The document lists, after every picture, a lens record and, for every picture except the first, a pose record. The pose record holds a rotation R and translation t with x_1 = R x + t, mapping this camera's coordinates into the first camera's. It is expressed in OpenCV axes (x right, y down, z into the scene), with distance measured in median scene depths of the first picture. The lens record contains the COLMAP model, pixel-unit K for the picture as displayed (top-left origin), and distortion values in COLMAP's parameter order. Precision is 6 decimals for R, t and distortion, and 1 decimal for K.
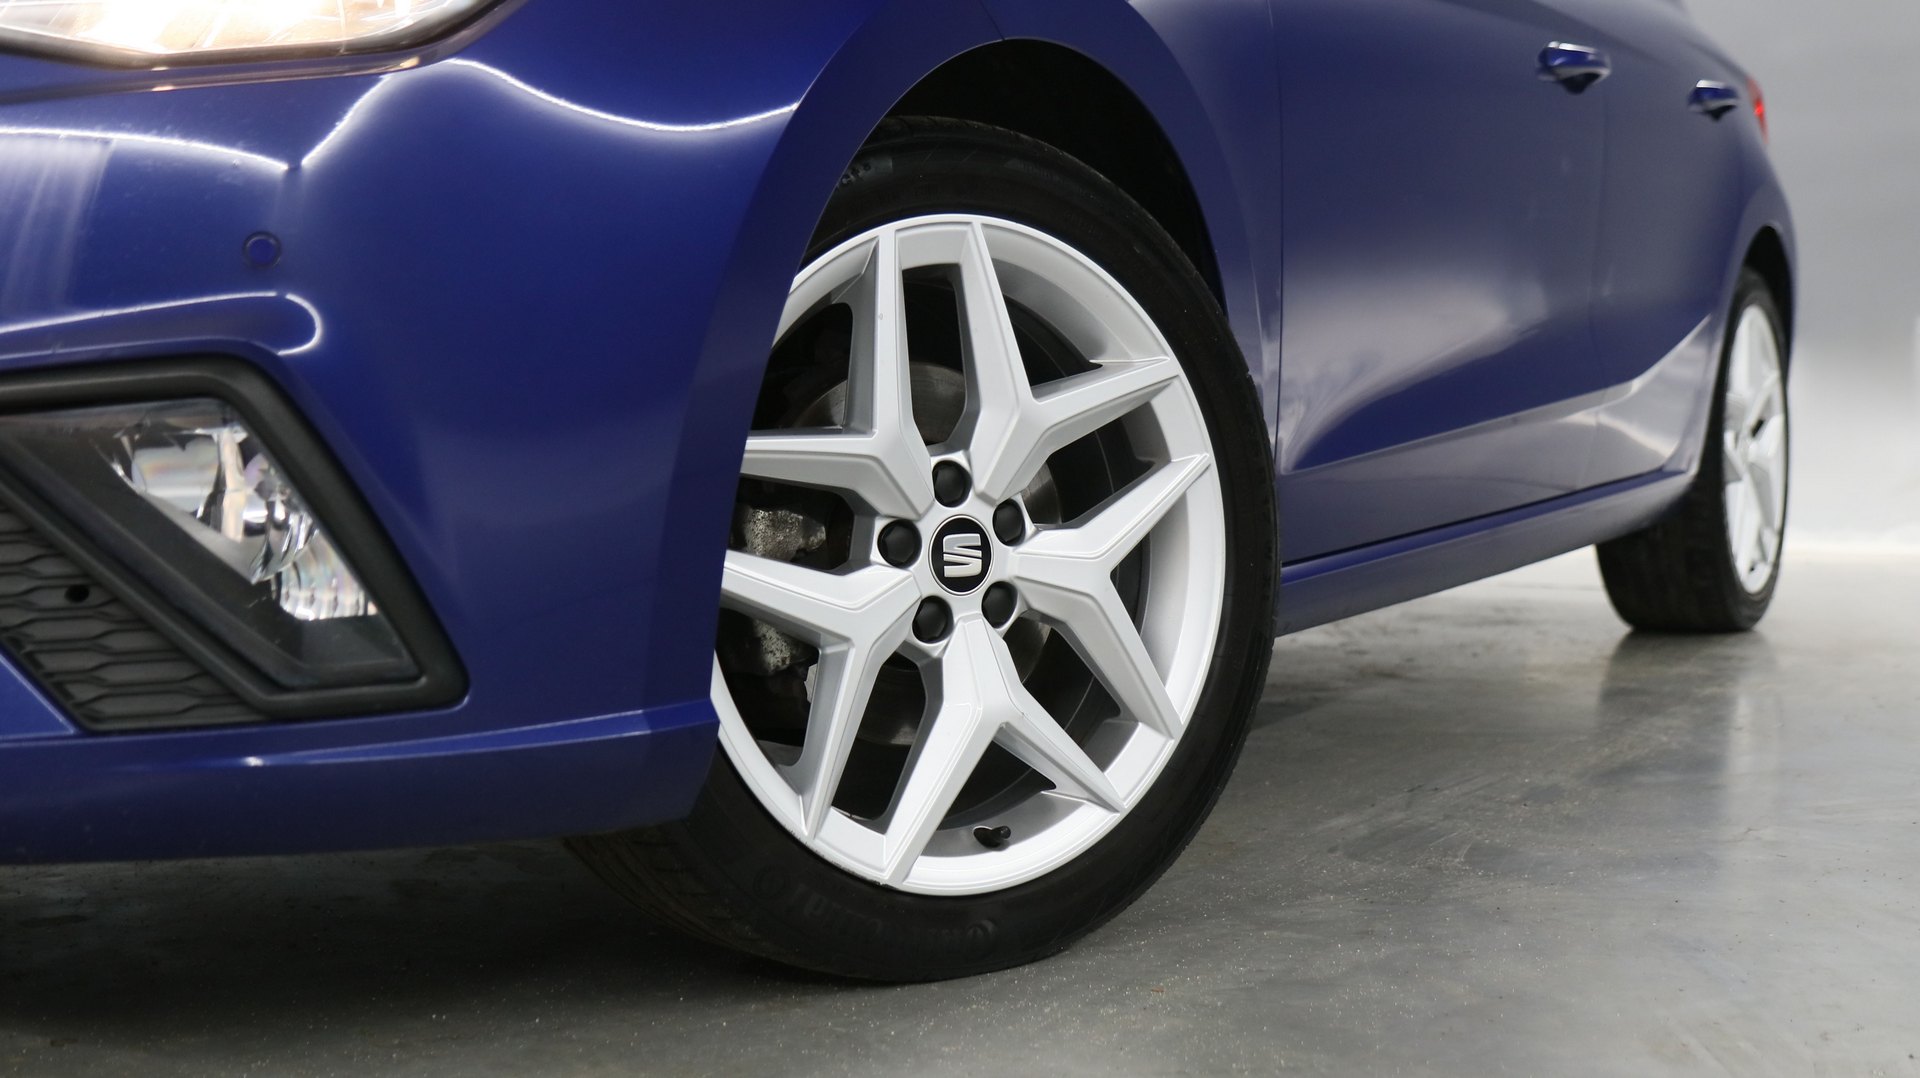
lens RADIAL K [[2381.3, 0, 960.4], [0, 2381.3, 545.9], [0, 0, 1]] dist [0.005186, 0.000000]
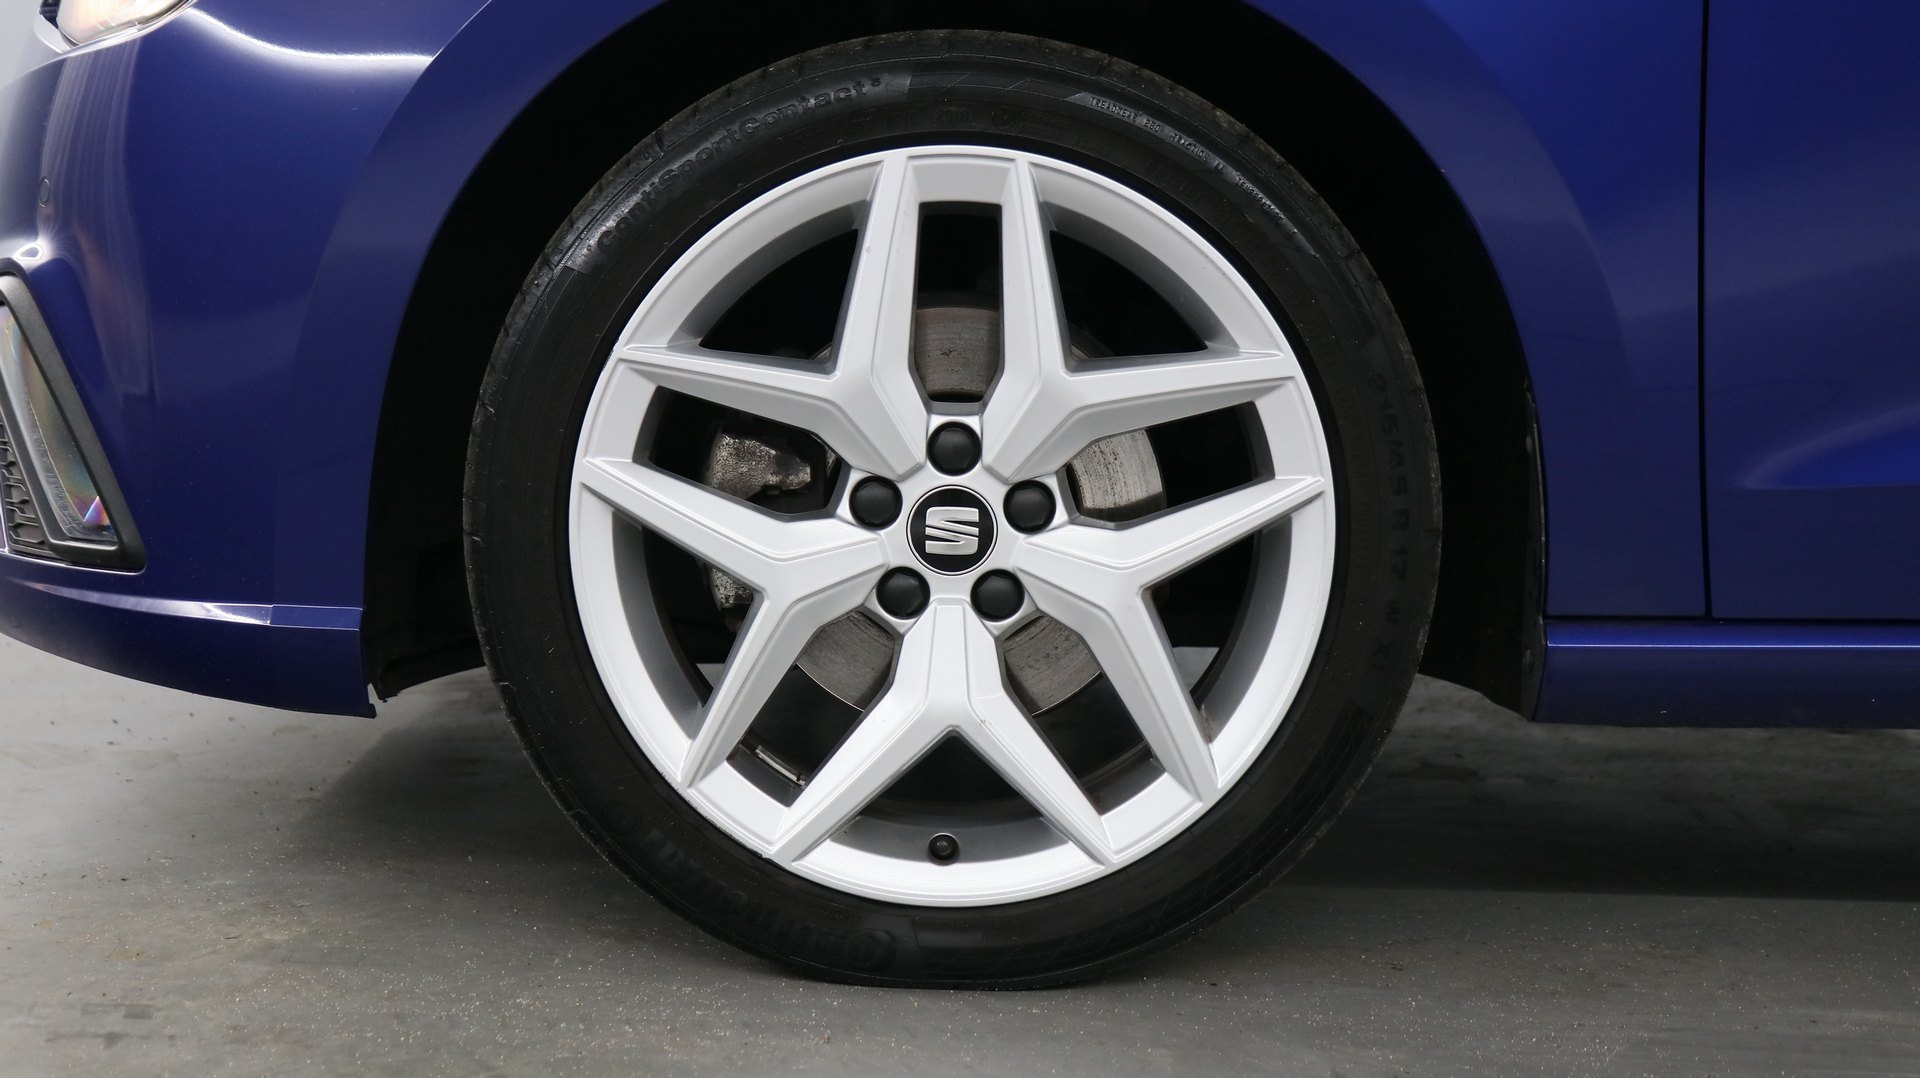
lens RADIAL K [[2381.3, 0, 960.2], [0, 2381.3, 531.2], [0, 0, 1]] dist [0.005186, 0.000000]
pose [[0.782900, 0.207749, -0.586436, 0.526231], [-0.183000, 0.977798, 0.102084, -0.087513], [0.594625, 0.027396, 0.803537, 0.289324]]
